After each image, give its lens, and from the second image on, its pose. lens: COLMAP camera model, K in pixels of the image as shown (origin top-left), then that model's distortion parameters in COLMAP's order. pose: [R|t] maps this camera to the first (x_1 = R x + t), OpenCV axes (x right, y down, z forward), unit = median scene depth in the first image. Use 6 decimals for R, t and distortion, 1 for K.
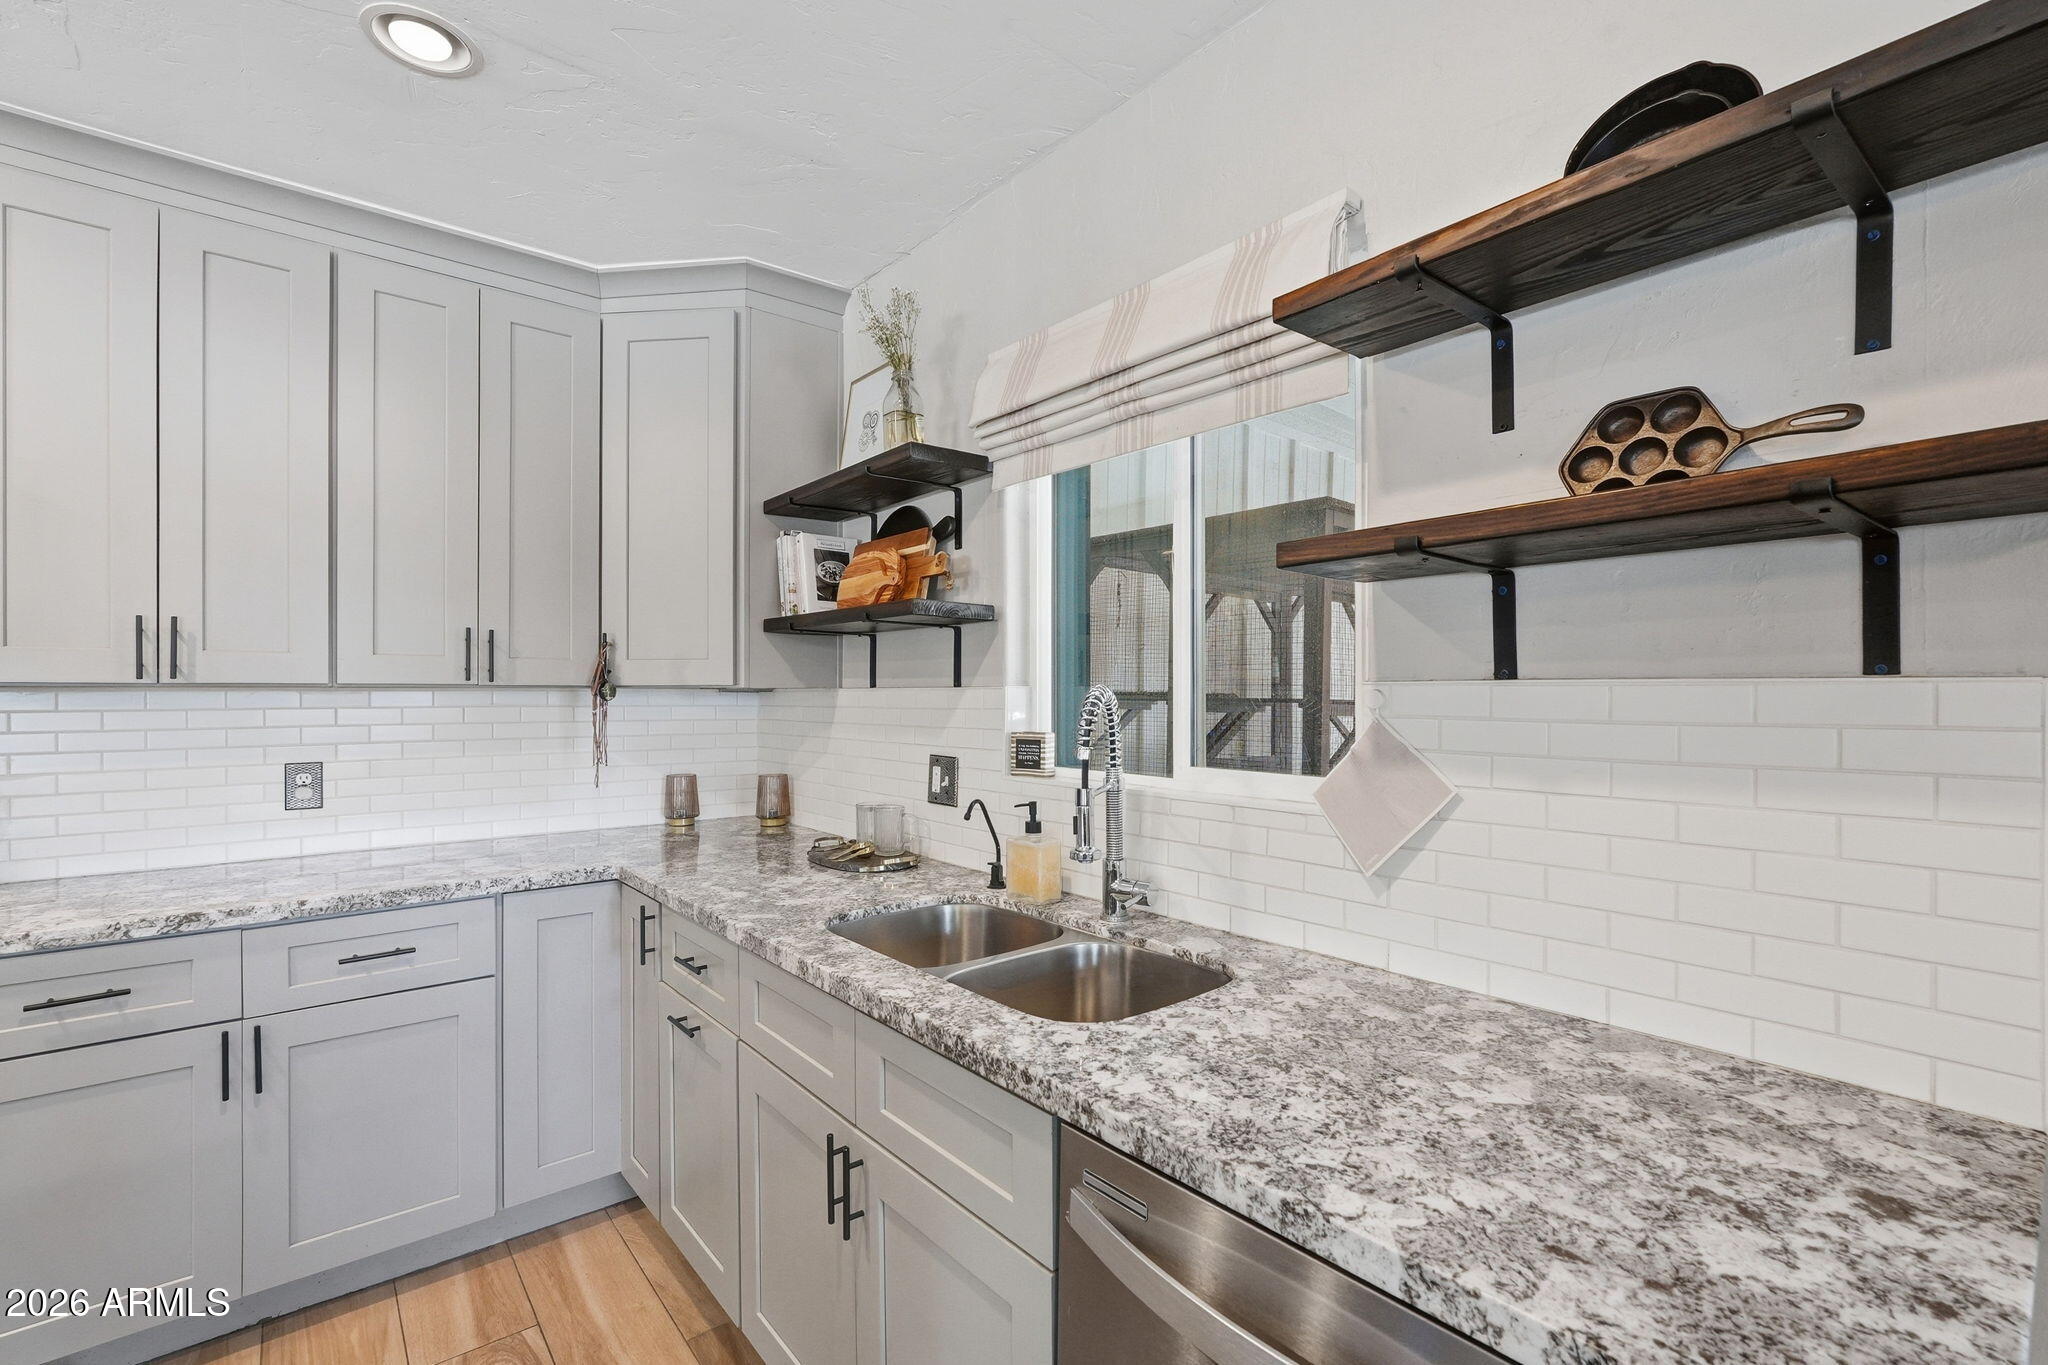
lens RADIAL K [[913.9, 0, 1019.6], [0, 913.9, 690.0], [0, 0, 1]] dist [-0.008148, 0.003315]
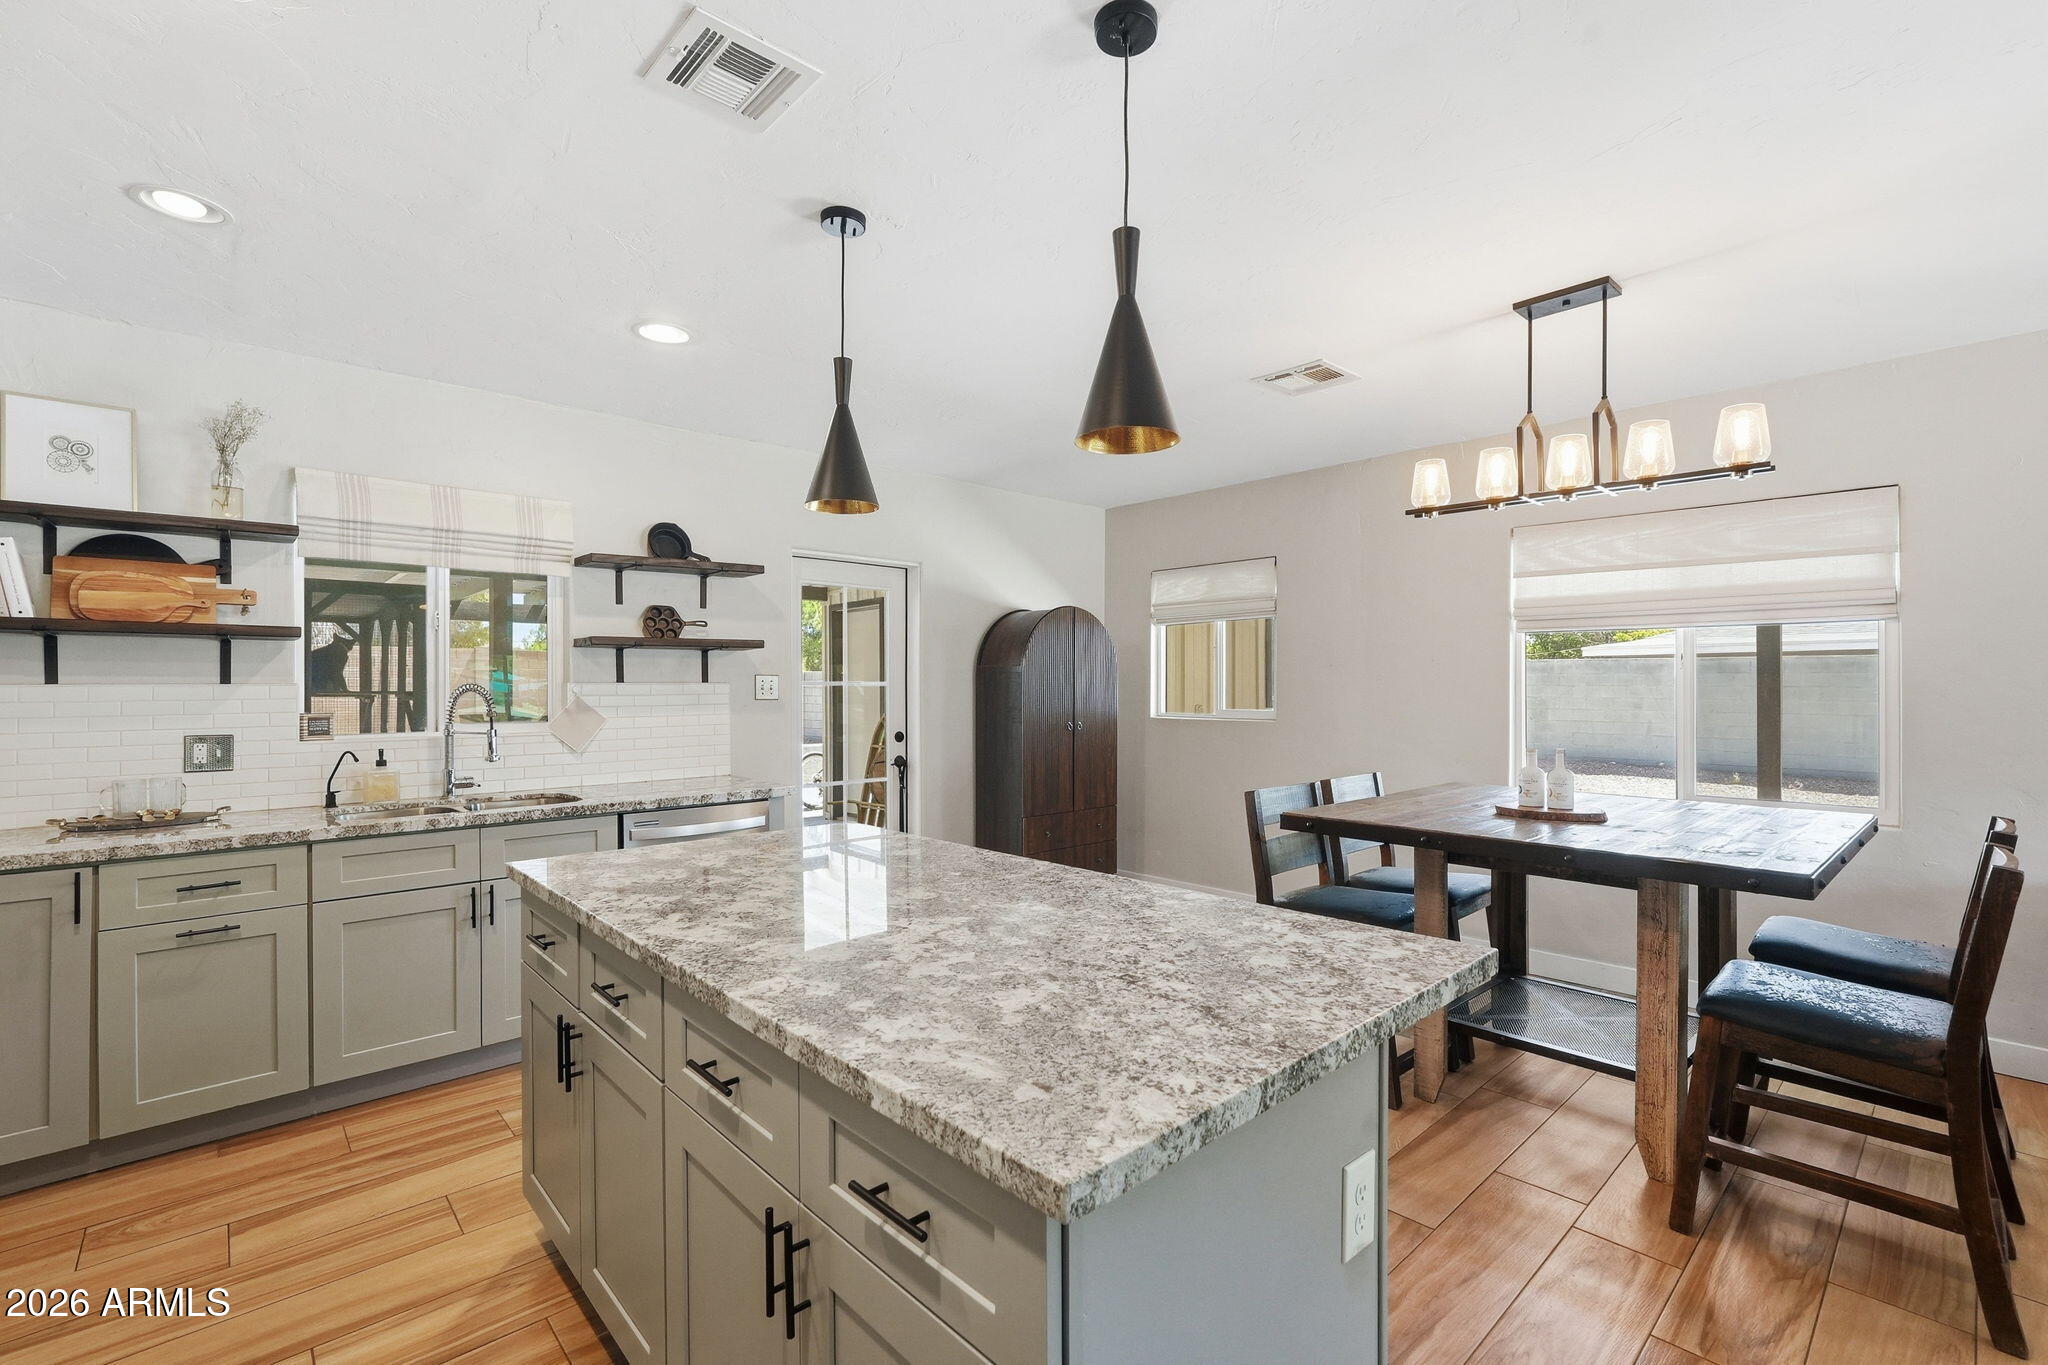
lens RADIAL K [[913.9, 0, 1036.4], [0, 913.9, 689.8], [0, 0, 1]] dist [-0.008148, 0.003315]
pose [[-0.069951, -0.003062, 0.997546, -2.665719], [0.000491, 0.999995, 0.003104, 0.003394], [-0.997550, 0.000707, -0.069950, -0.217598]]
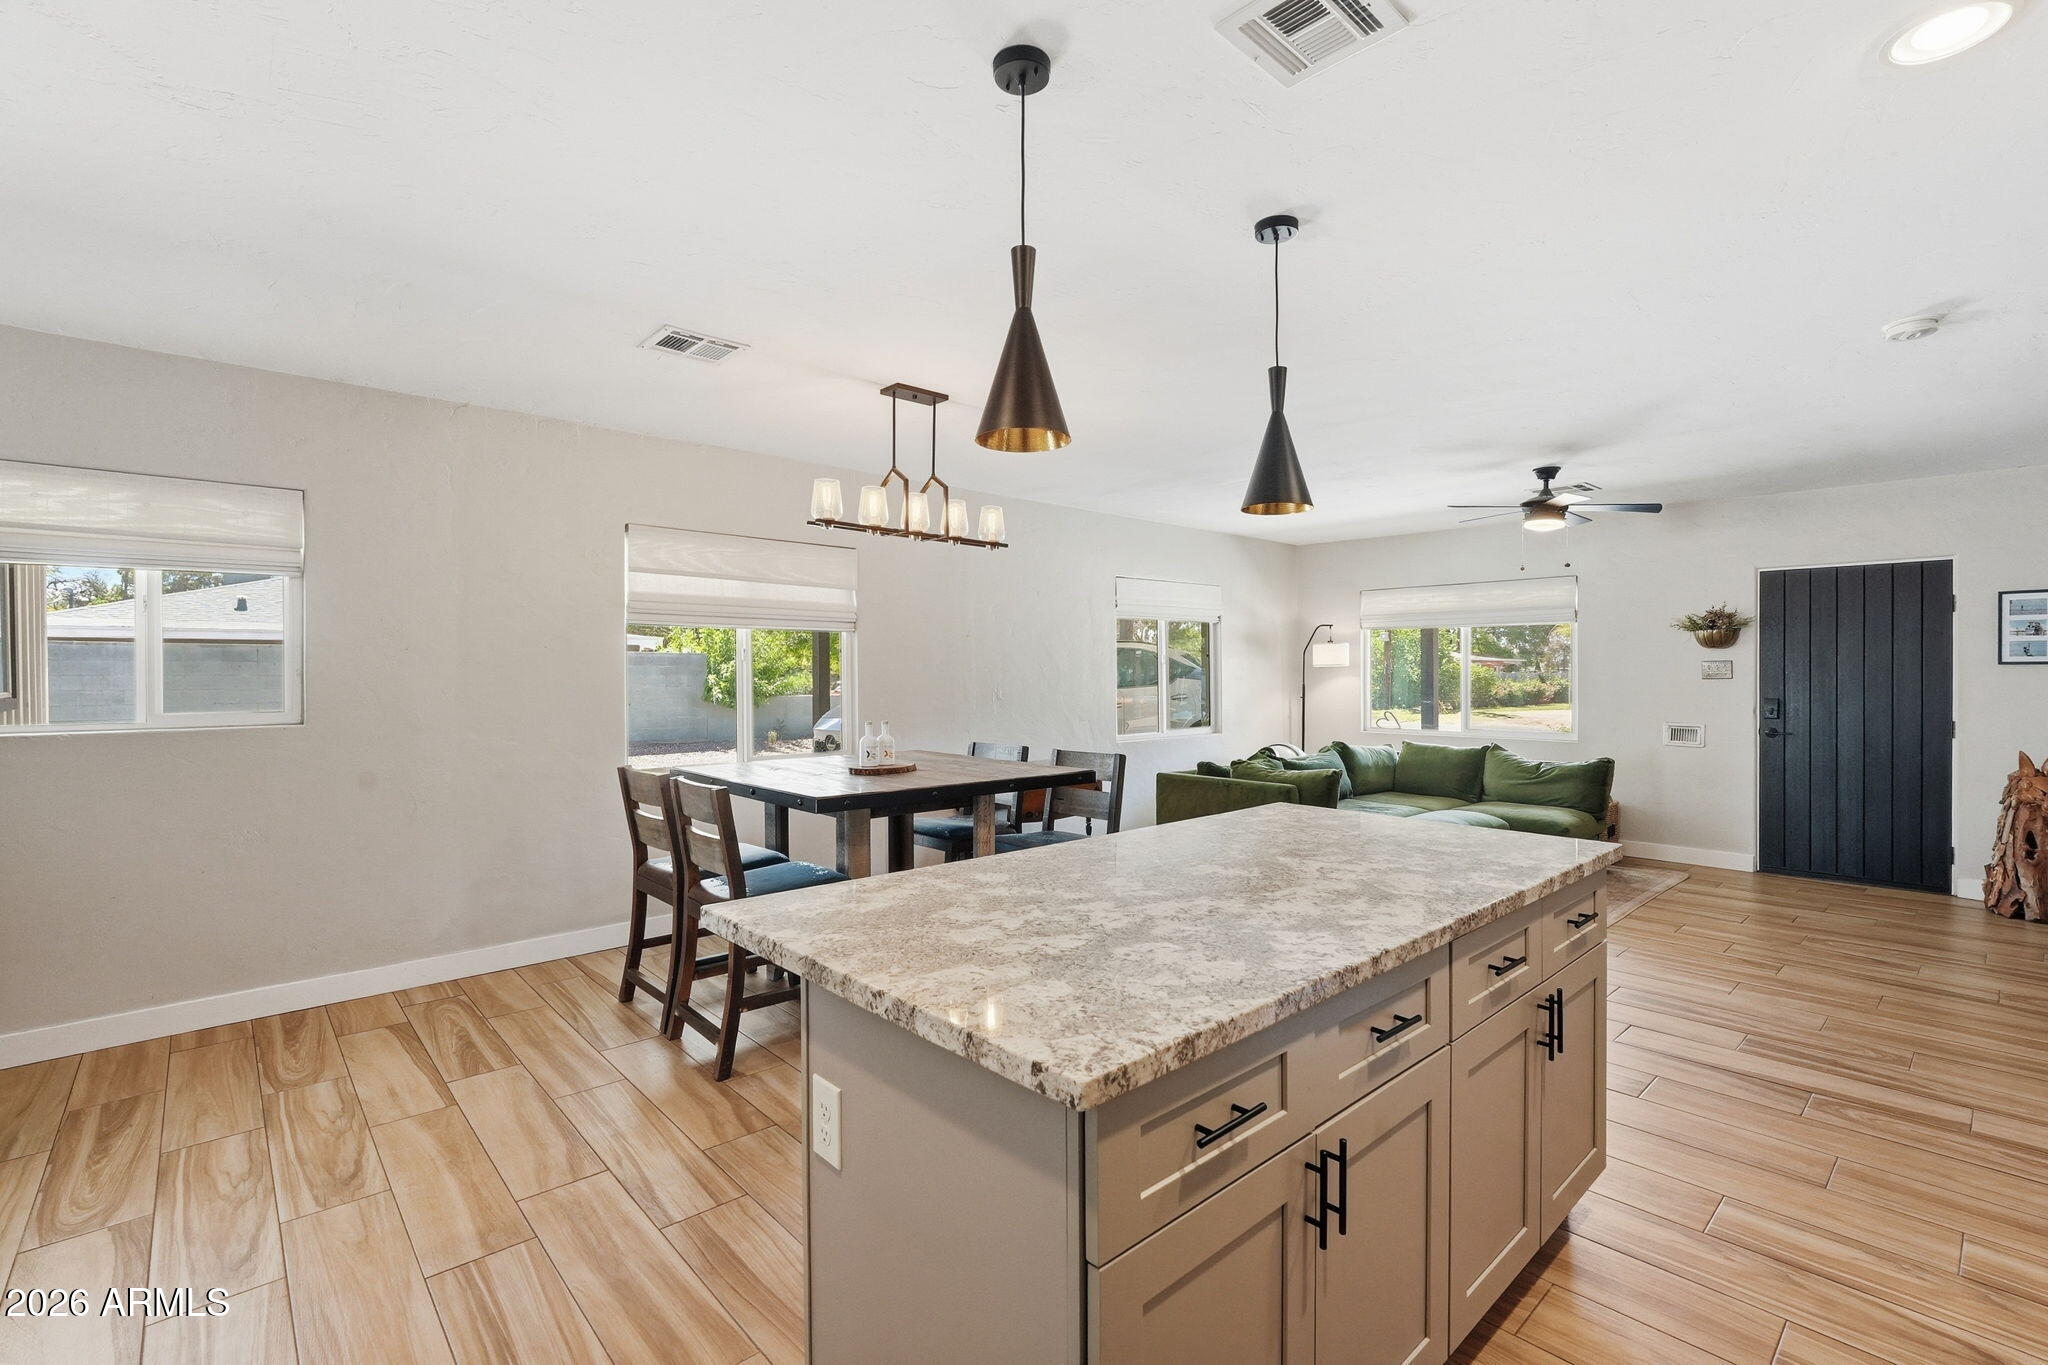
lens RADIAL K [[913.9, 0, 1043.6], [0, 913.9, 682.0], [0, 0, 1]] dist [-0.008148, 0.003315]
pose [[-0.996902, 0.005362, -0.078471, -0.884141], [0.004505, 0.999928, 0.011103, -0.002070], [0.078525, 0.010715, -0.996855, 1.318230]]
